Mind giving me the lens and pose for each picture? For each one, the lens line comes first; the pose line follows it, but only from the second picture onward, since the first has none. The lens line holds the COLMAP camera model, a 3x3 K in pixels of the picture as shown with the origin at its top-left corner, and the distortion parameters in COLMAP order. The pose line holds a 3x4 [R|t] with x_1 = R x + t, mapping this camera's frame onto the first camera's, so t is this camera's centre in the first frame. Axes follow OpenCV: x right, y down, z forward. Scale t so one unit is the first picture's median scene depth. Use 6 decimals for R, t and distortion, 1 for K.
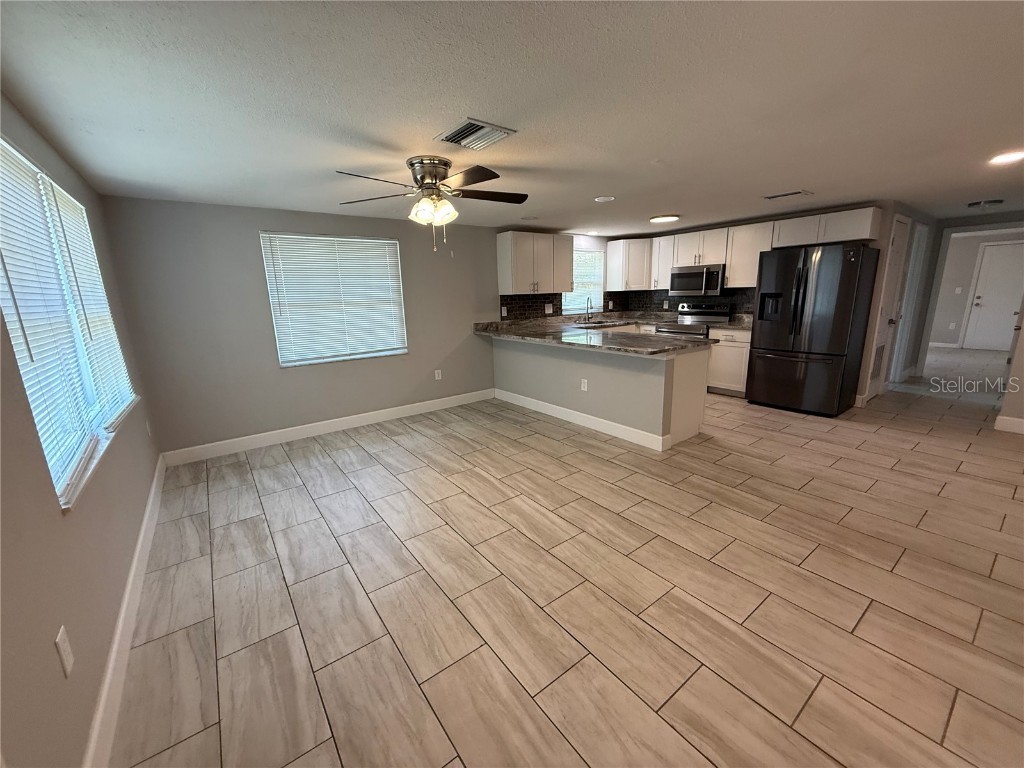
lens RADIAL K [[409.2, 0, 509.4], [0, 409.2, 384.5], [0, 0, 1]] dist [0.000464, -0.000268]
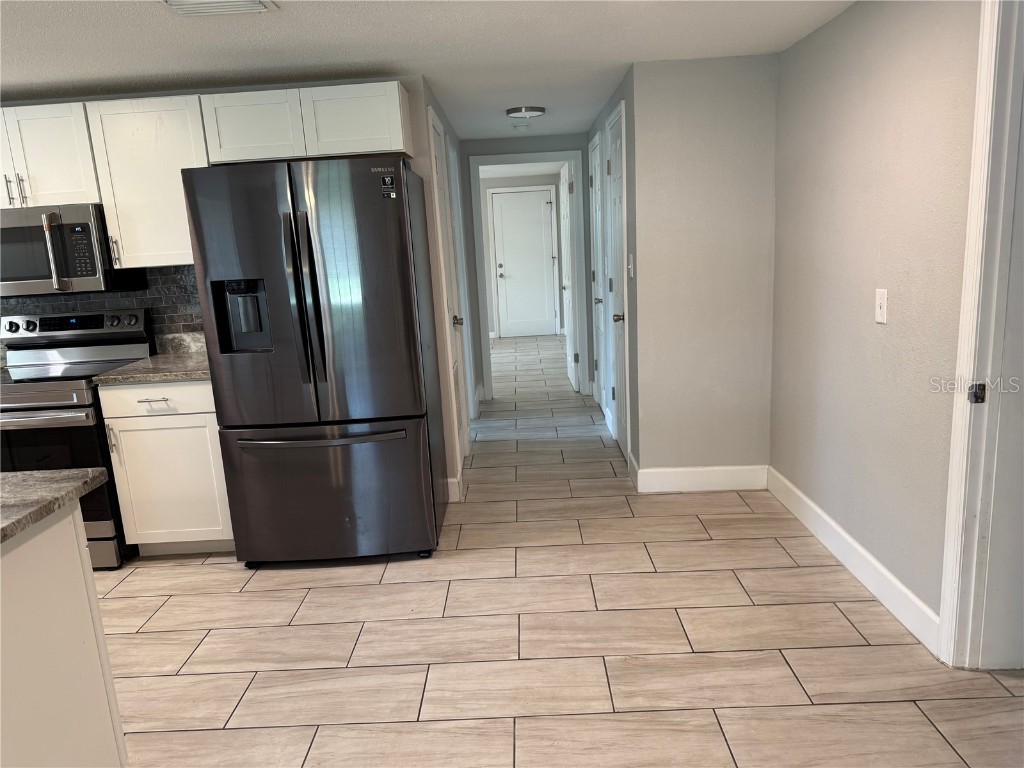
lens RADIAL K [[719.7, 0, 509.4], [0, 719.7, 387.3], [0, 0, 1]] dist [0.066881, -0.096496]
pose [[0.606730, -0.169971, 0.776524, 0.244868], [0.214799, 0.975588, 0.045712, -0.098468], [-0.765337, 0.139061, 0.628428, 0.383195]]
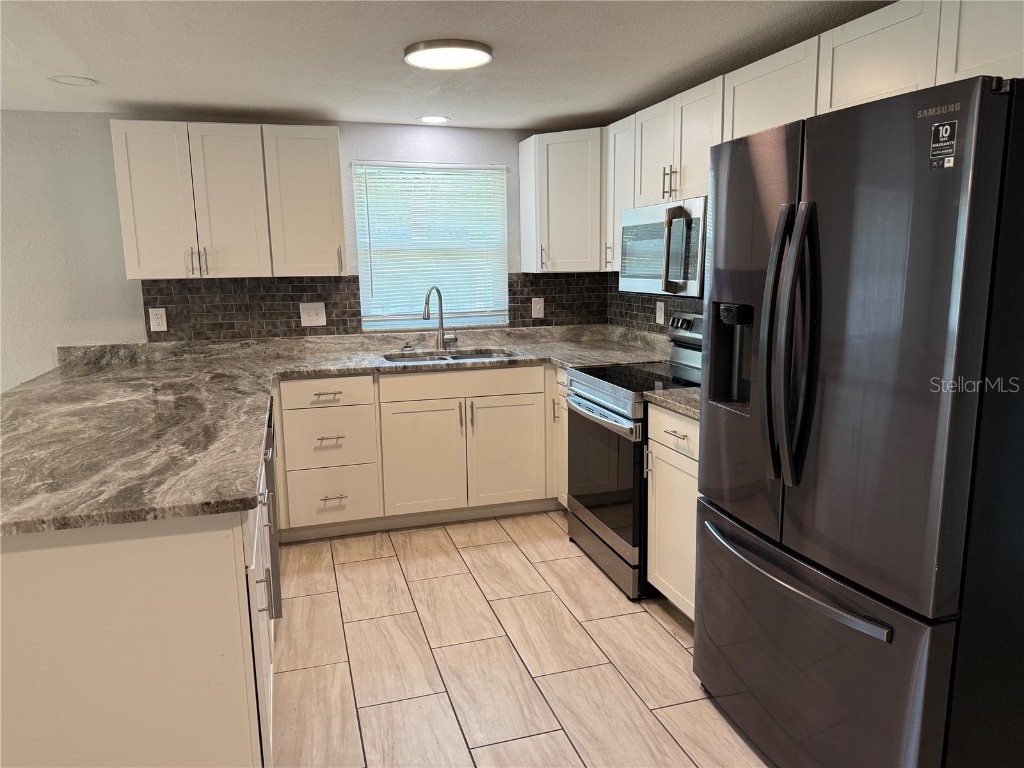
lens RADIAL K [[719.7, 0, 514.5], [0, 719.7, 384.5], [0, 0, 1]] dist [0.066881, -0.096496]
pose [[0.942925, 0.070070, -0.325551, 0.623902], [-0.084258, 0.996002, -0.029672, -0.138057], [0.322170, 0.055409, 0.945059, 0.493960]]
